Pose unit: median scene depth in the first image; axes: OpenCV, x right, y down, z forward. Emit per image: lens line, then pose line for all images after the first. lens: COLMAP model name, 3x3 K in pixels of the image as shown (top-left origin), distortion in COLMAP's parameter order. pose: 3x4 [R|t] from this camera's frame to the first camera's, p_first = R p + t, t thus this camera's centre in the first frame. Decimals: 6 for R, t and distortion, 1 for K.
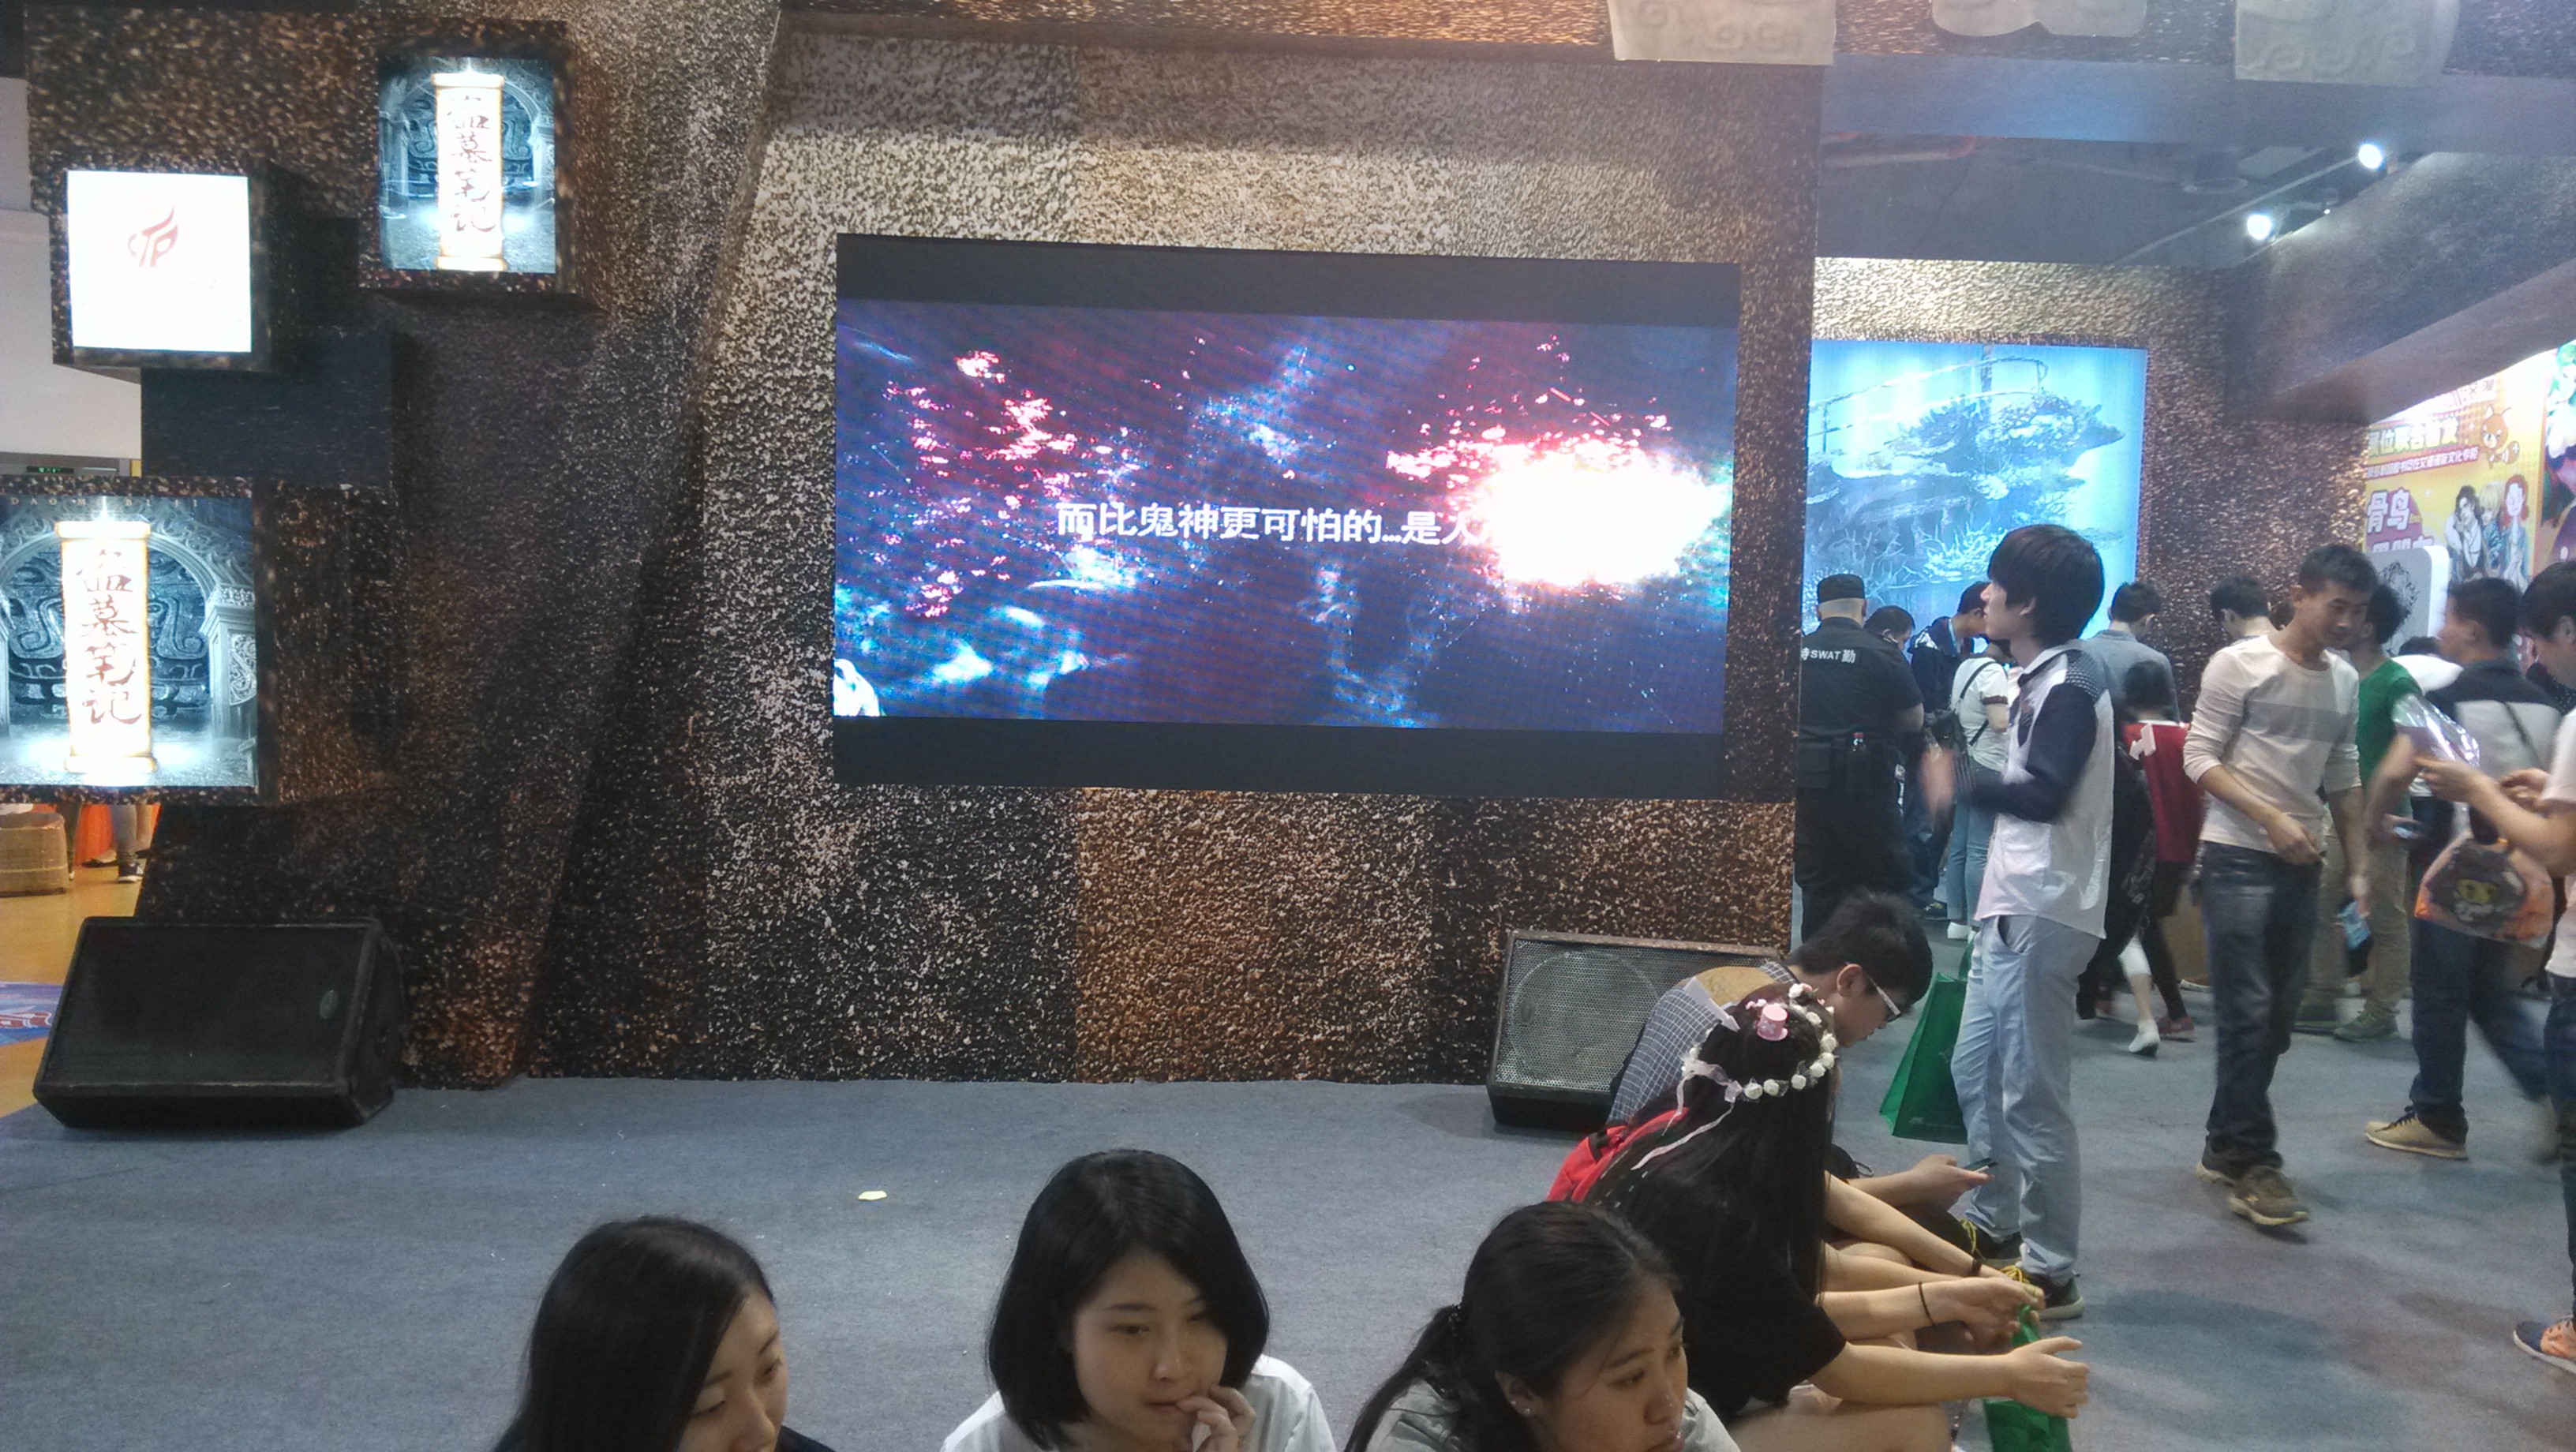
lens RADIAL K [[1974.1, 0, 1288.0], [0, 1974.1, 726.0], [0, 0, 1]] dist [0.101933, -0.156551]
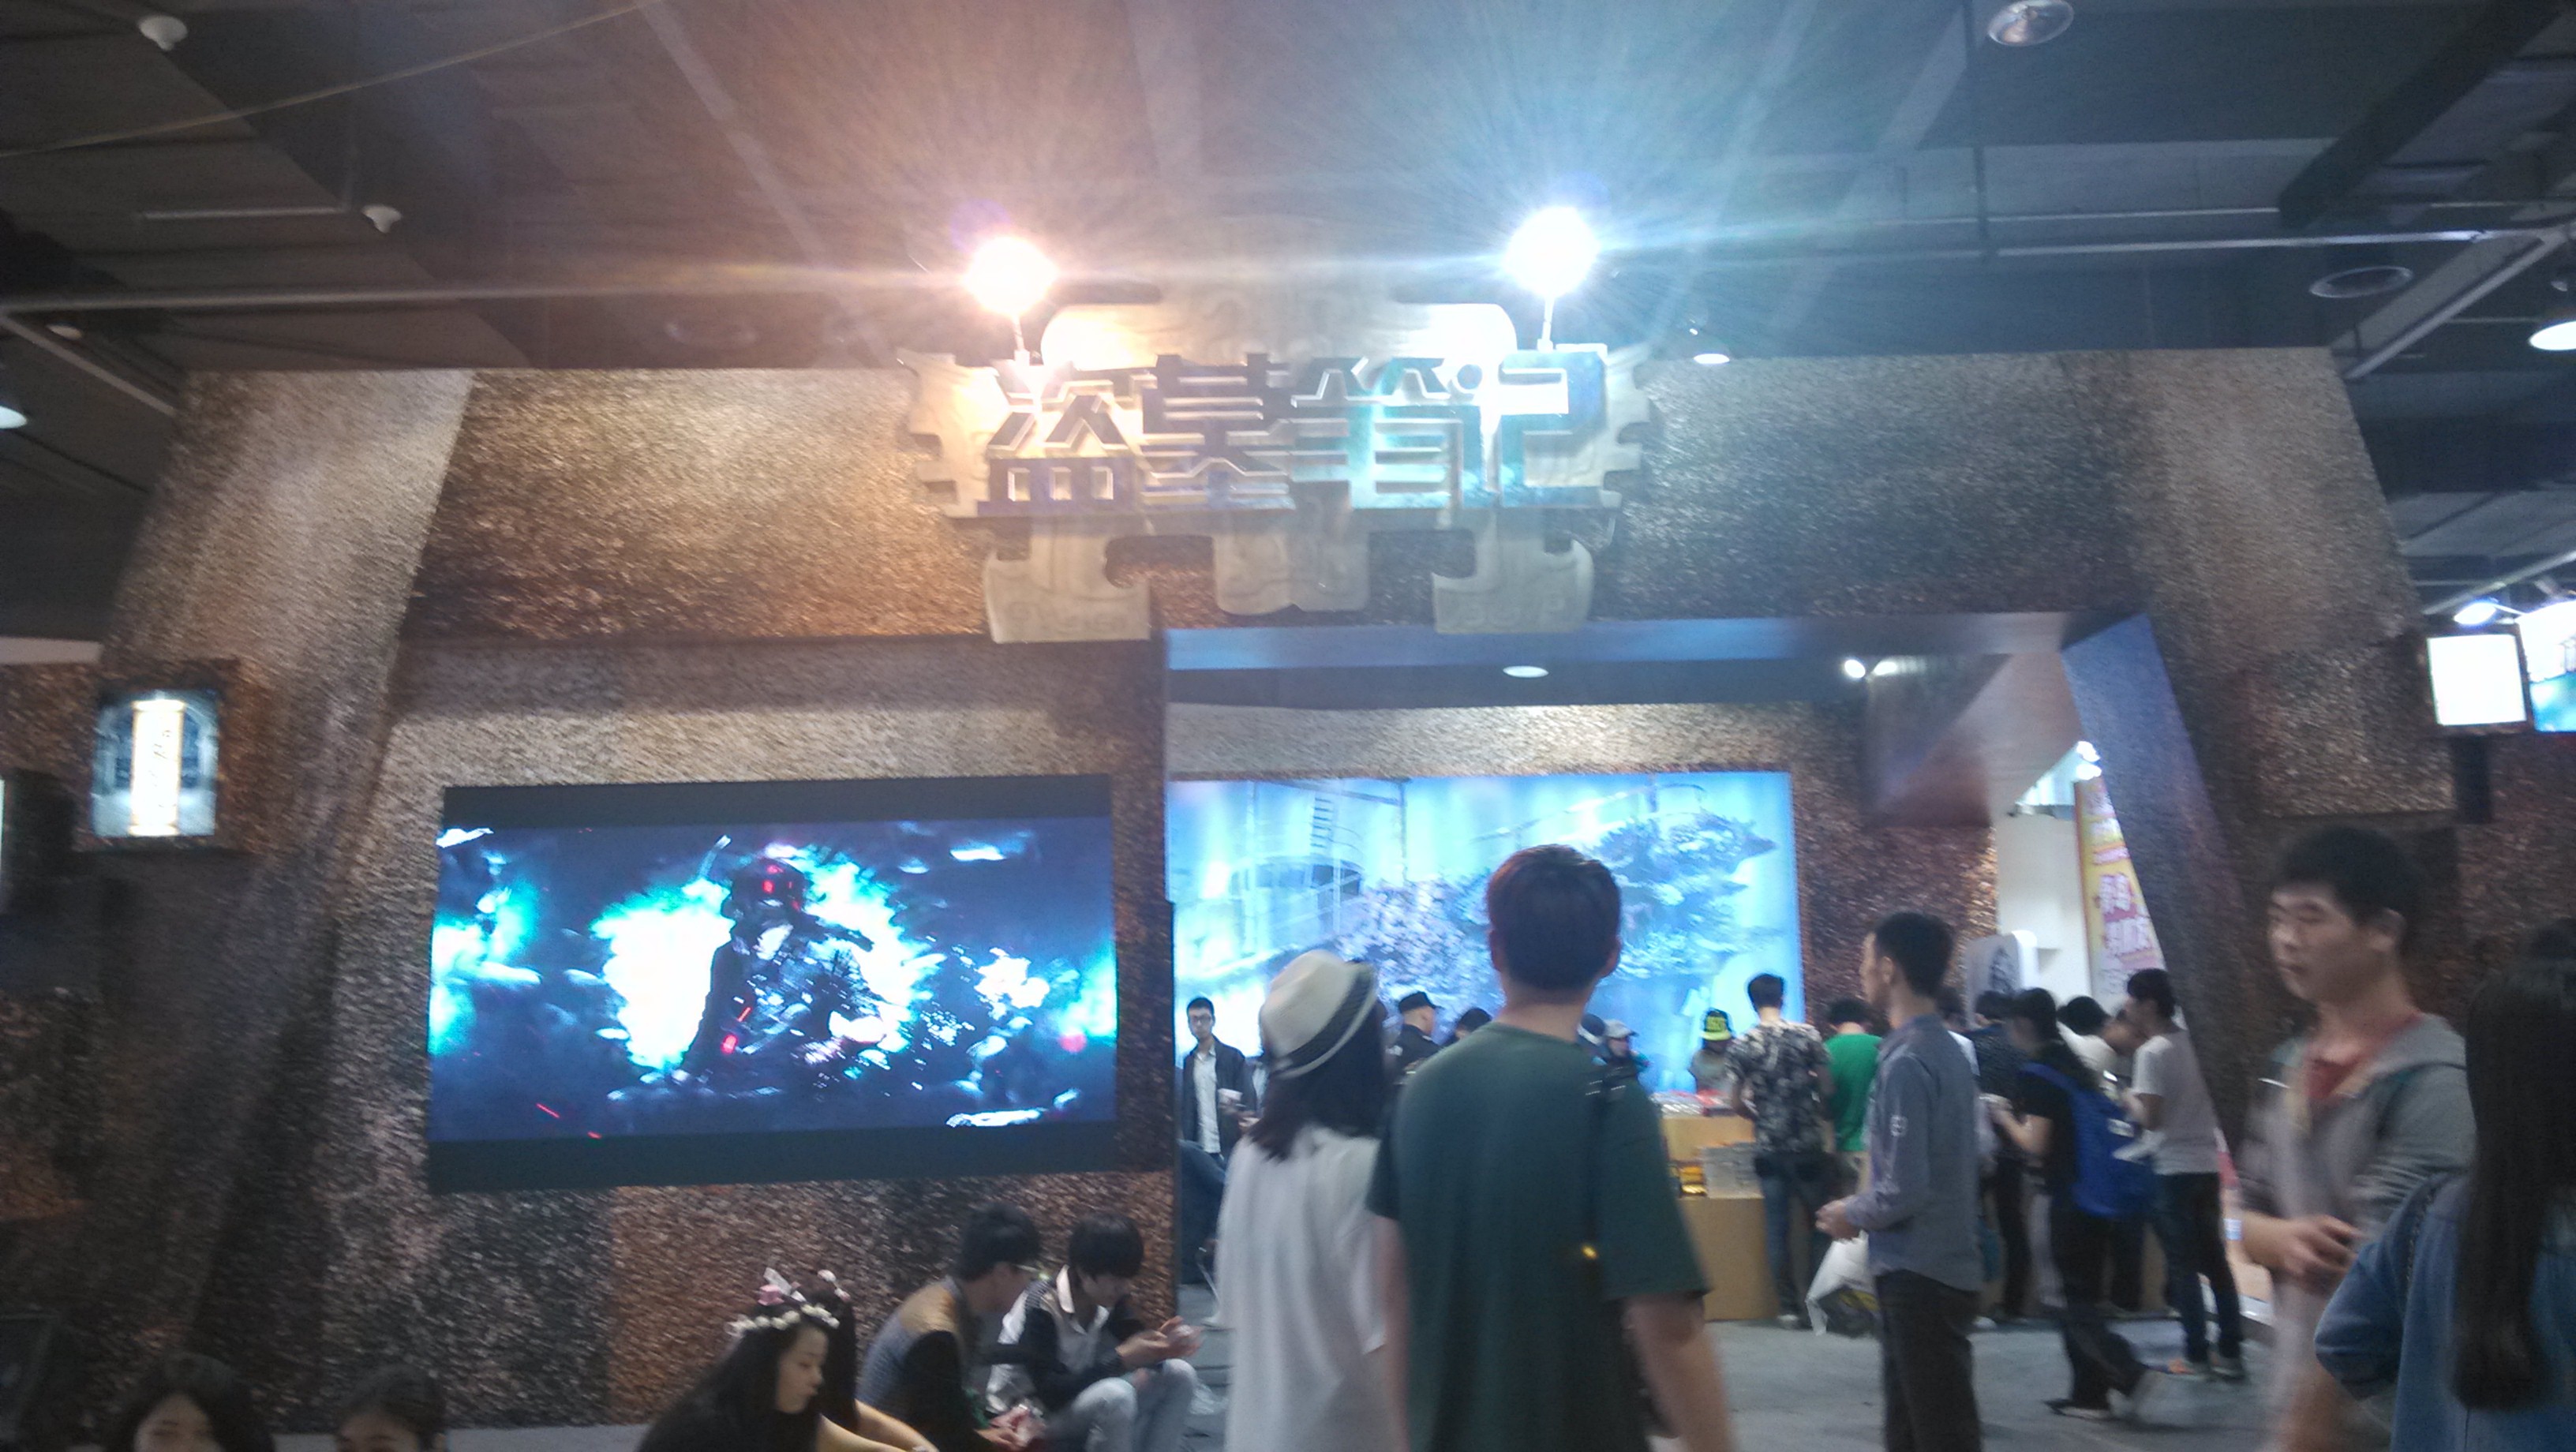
lens RADIAL K [[1974.1, 0, 1288.0], [0, 1974.1, 726.0], [0, 0, 1]] dist [0.101933, -0.156551]
pose [[0.998818, -0.048162, -0.006537, 0.368449], [0.045805, 0.977738, -0.204770, 0.023701], [0.016254, 0.204228, 0.978788, -0.359177]]
